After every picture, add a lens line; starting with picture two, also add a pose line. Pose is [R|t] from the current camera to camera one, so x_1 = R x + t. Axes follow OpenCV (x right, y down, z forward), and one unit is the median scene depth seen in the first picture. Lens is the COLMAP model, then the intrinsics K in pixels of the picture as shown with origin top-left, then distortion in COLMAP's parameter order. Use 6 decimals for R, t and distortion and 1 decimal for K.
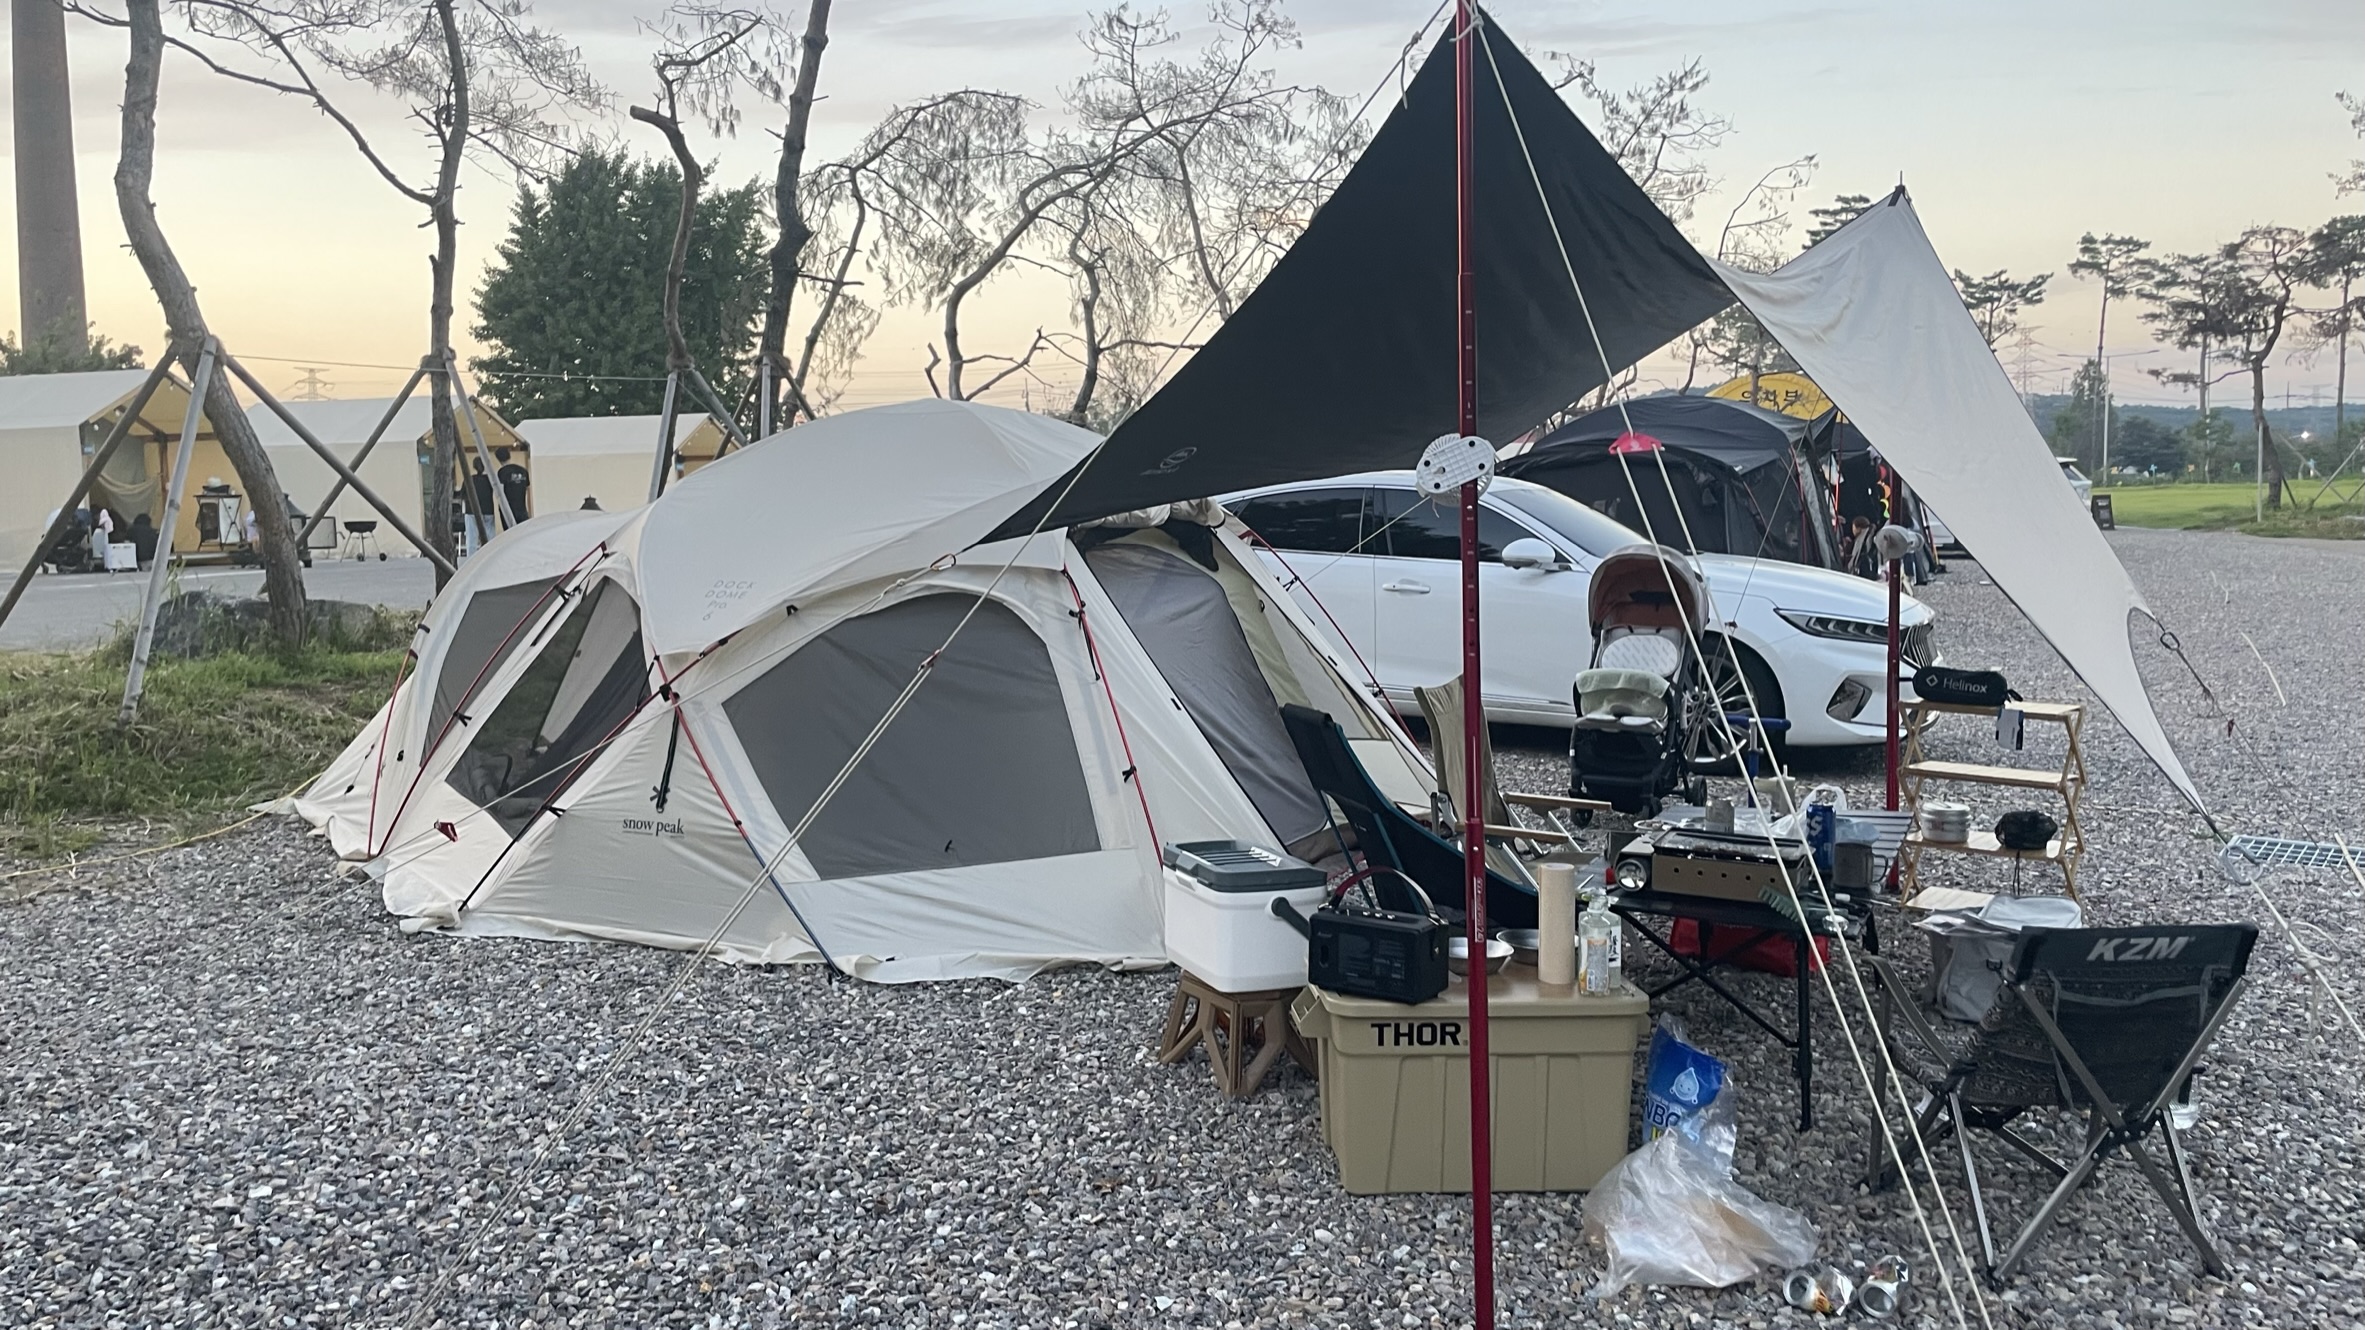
lens RADIAL K [[1768.1, 0, 1181.7], [0, 1768.1, 665.7], [0, 0, 1]] dist [0.002999, 0.000852]
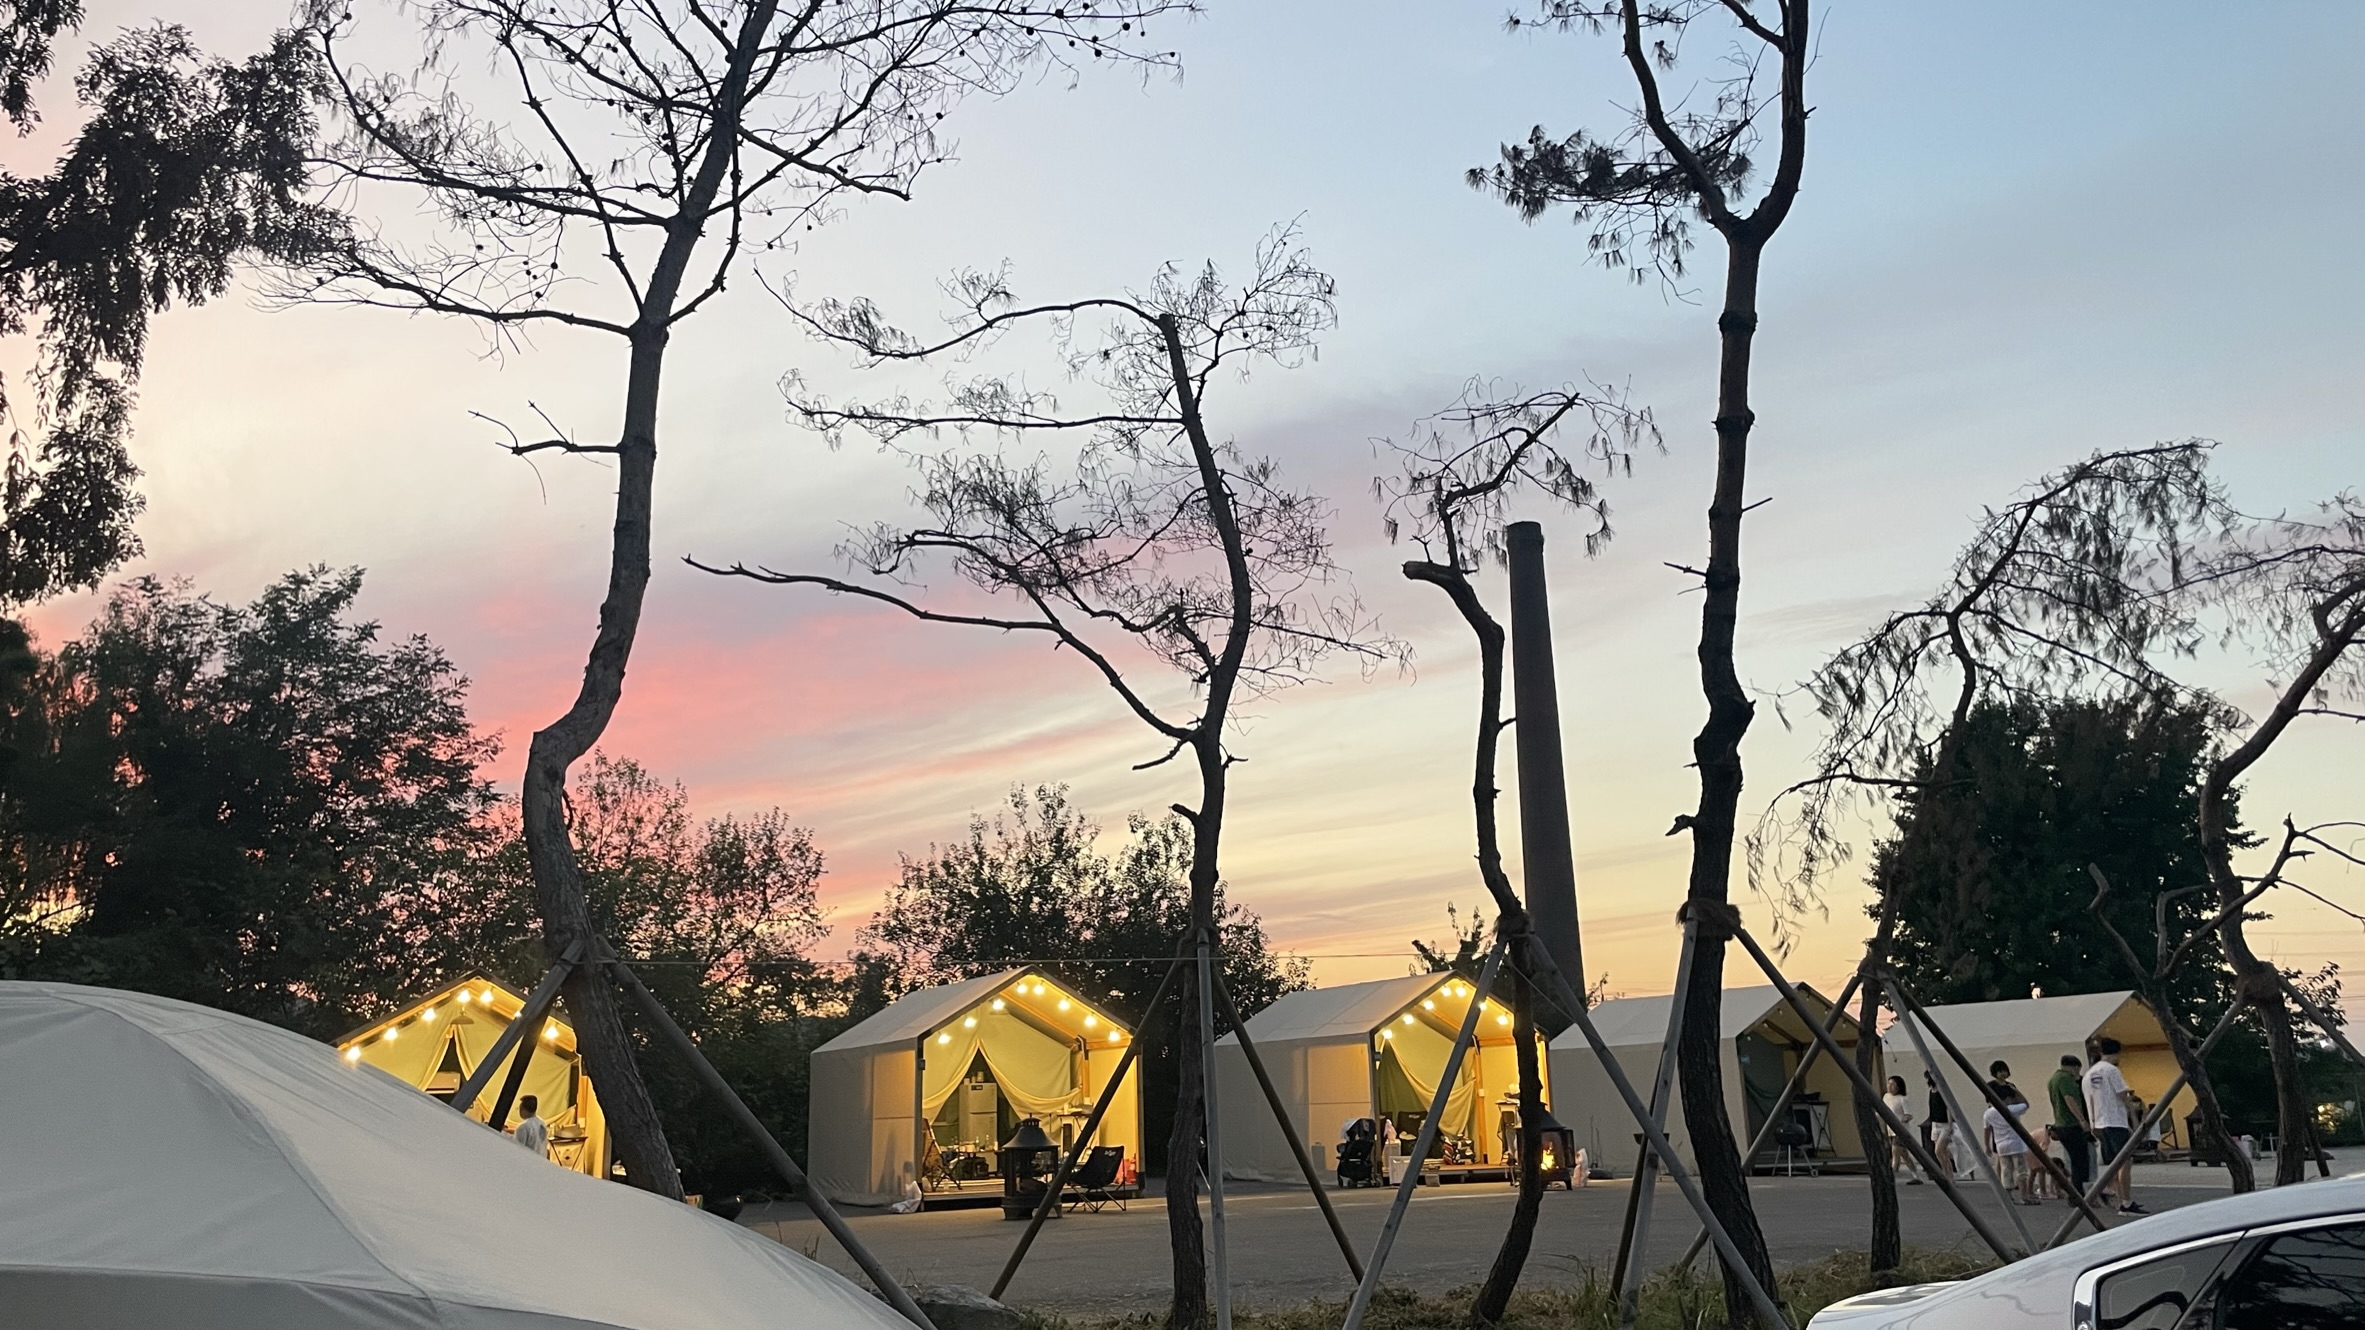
lens RADIAL K [[1768.1, 0, 1182.7], [0, 1768.1, 660.8], [0, 0, 1]] dist [0.002999, 0.000852]
pose [[0.674761, -0.179385, -0.715905, 0.079396], [-0.063537, 0.952292, -0.298501, -0.043823], [0.735297, 0.246903, 0.631172, 0.333689]]
